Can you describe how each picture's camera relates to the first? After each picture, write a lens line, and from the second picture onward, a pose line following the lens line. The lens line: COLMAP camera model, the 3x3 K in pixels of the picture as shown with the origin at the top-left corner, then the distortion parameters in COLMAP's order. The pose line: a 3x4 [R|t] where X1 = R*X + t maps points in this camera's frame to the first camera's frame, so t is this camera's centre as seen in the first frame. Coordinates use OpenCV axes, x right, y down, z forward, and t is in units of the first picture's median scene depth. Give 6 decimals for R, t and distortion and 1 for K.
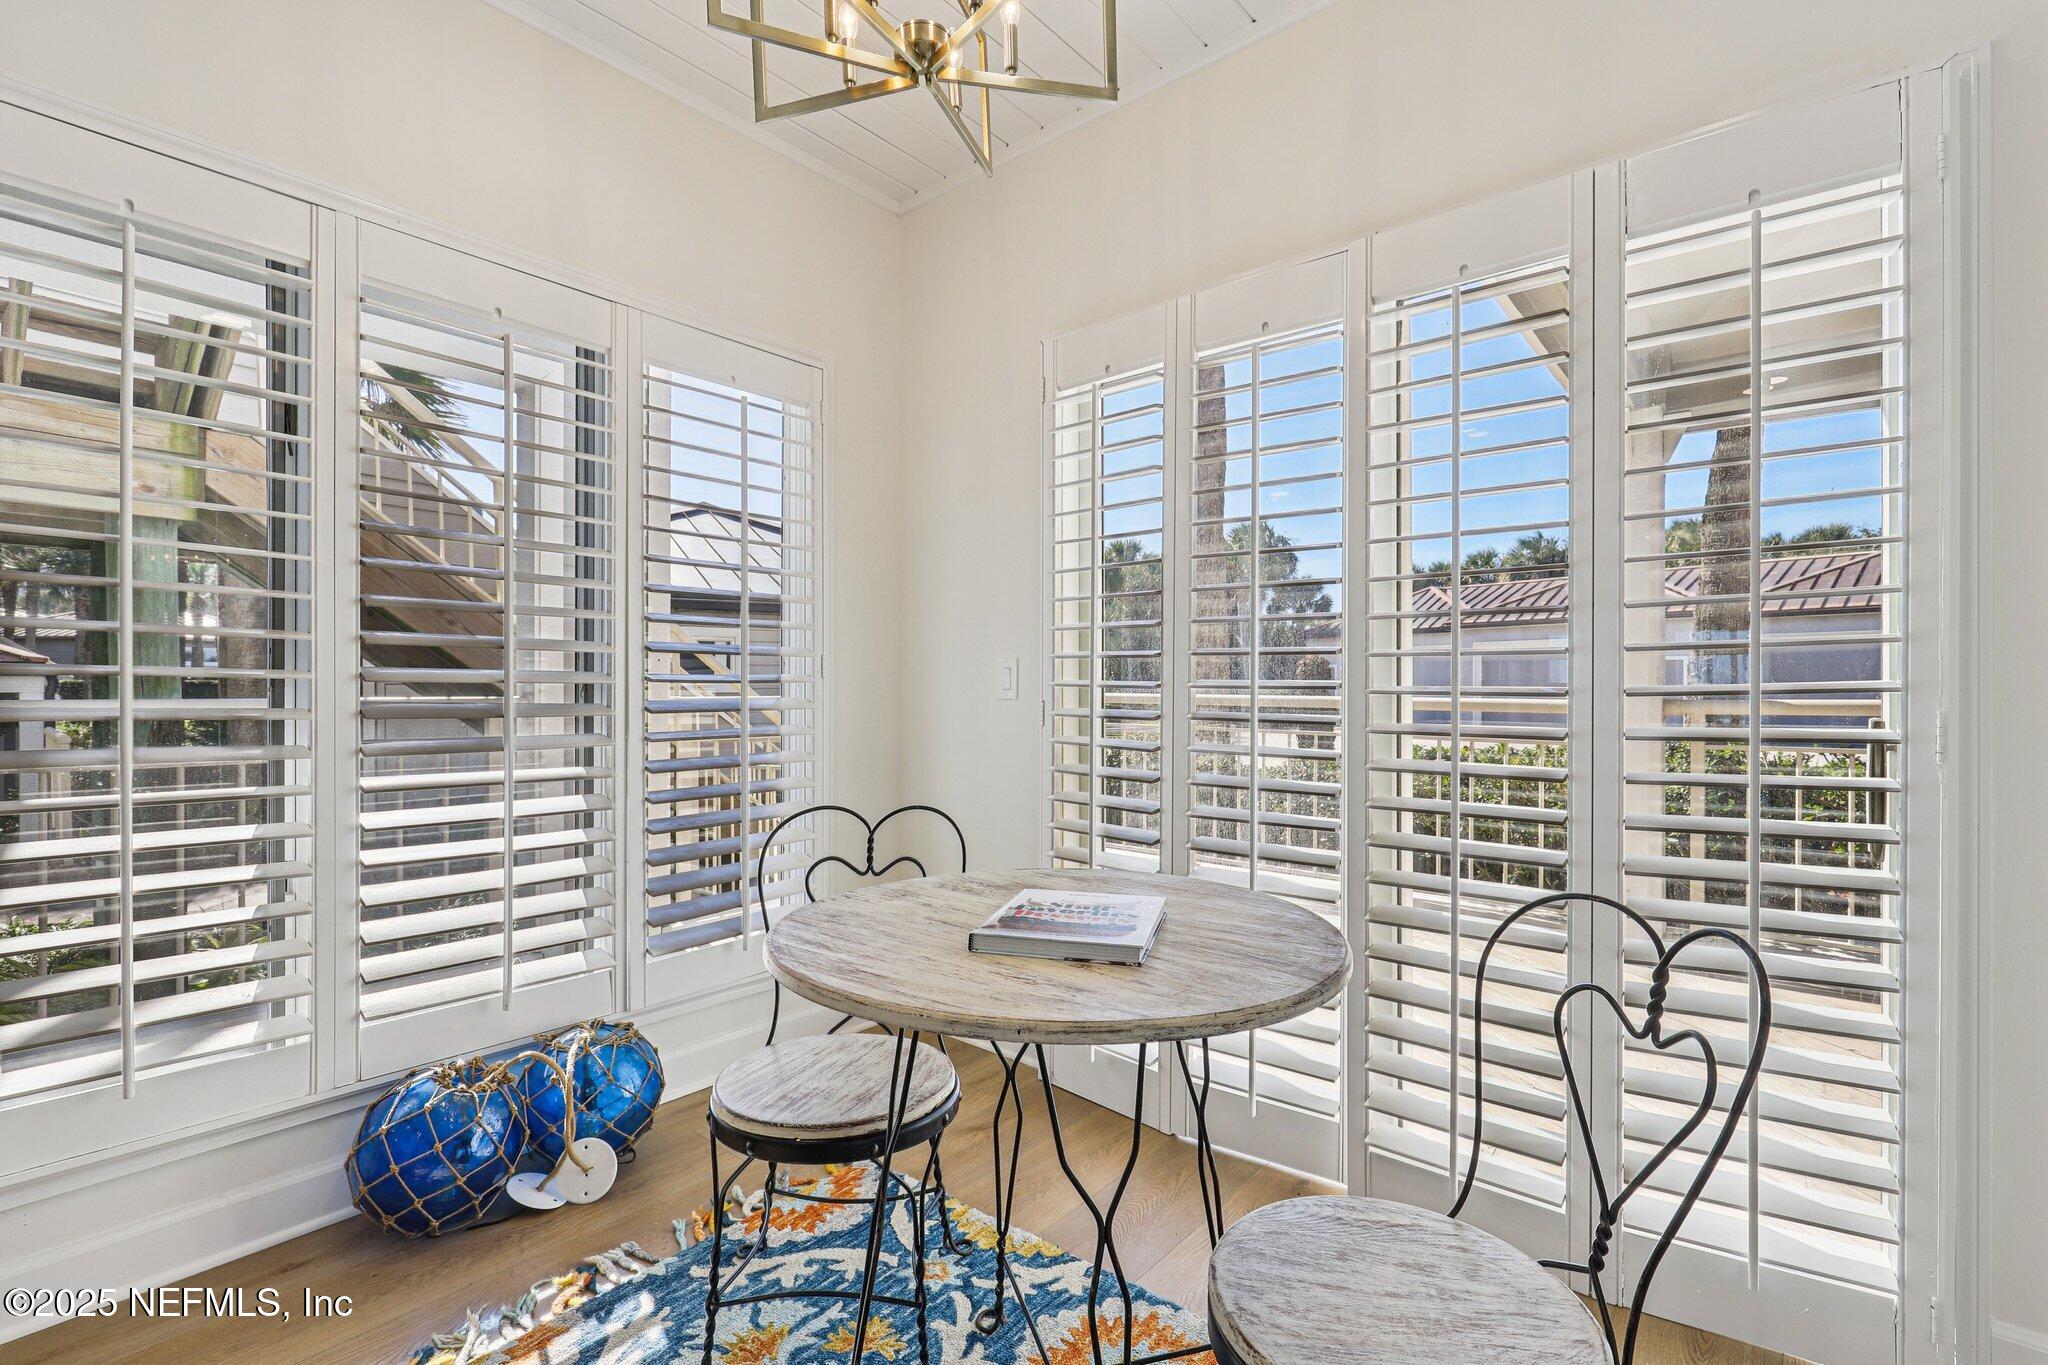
lens RADIAL K [[928.1, 0, 1022.3], [0, 928.1, 676.4], [0, 0, 1]] dist [0.001478, -0.001011]
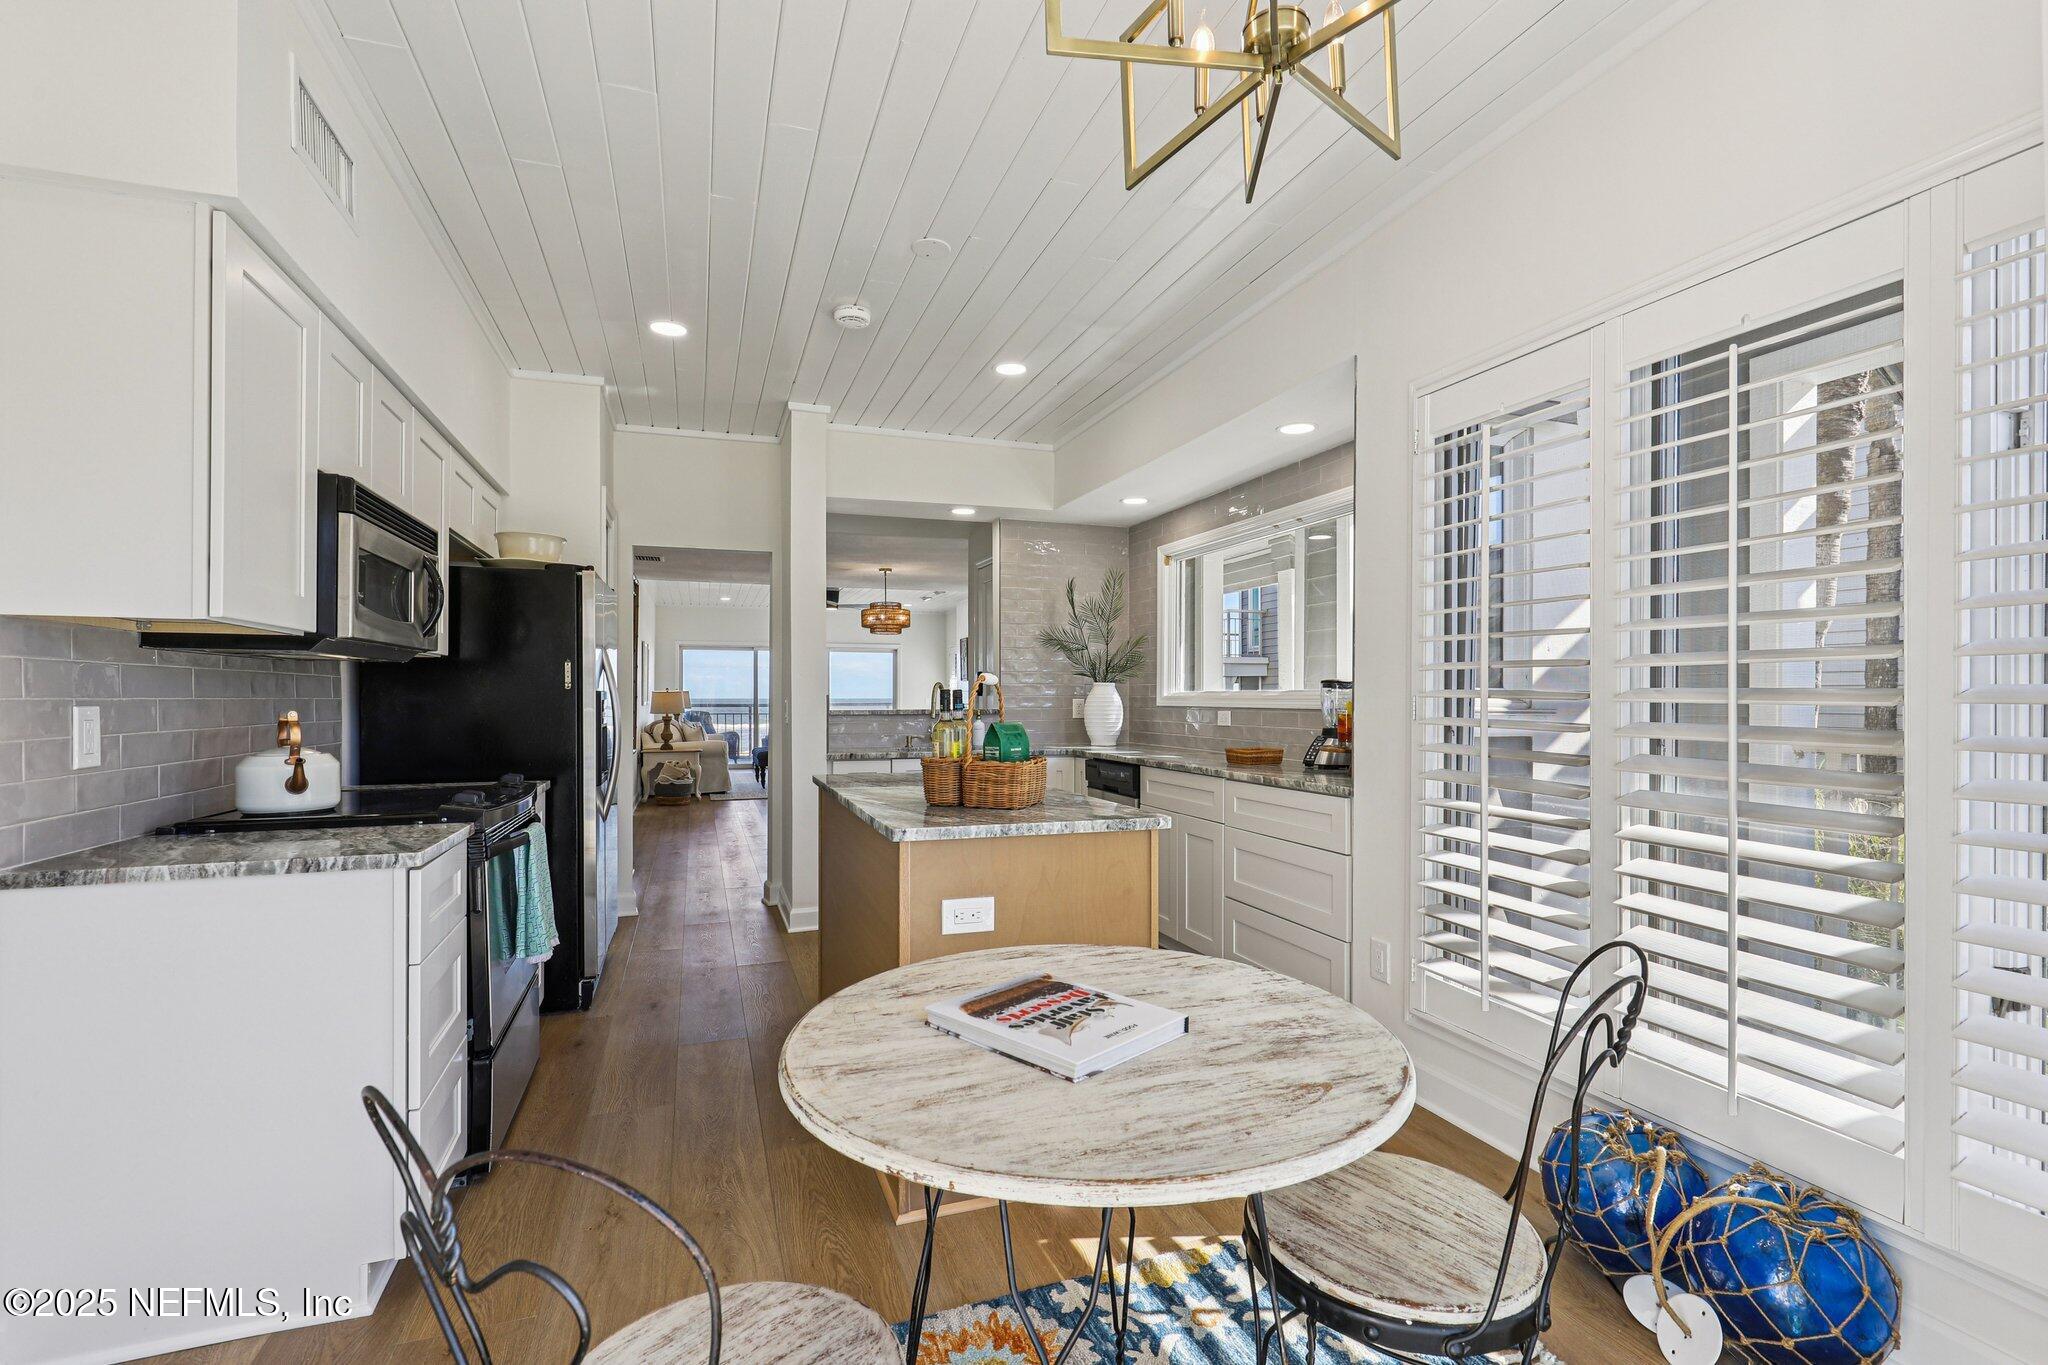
lens RADIAL K [[928.1, 0, 1039.7], [0, 928.1, 700.4], [0, 0, 1]] dist [0.001478, -0.001011]
pose [[-0.487027, 0.007341, -0.873356, 0.761588], [0.006032, 0.999969, 0.005041, -0.060475], [0.873366, -0.002813, -0.487056, 1.226844]]
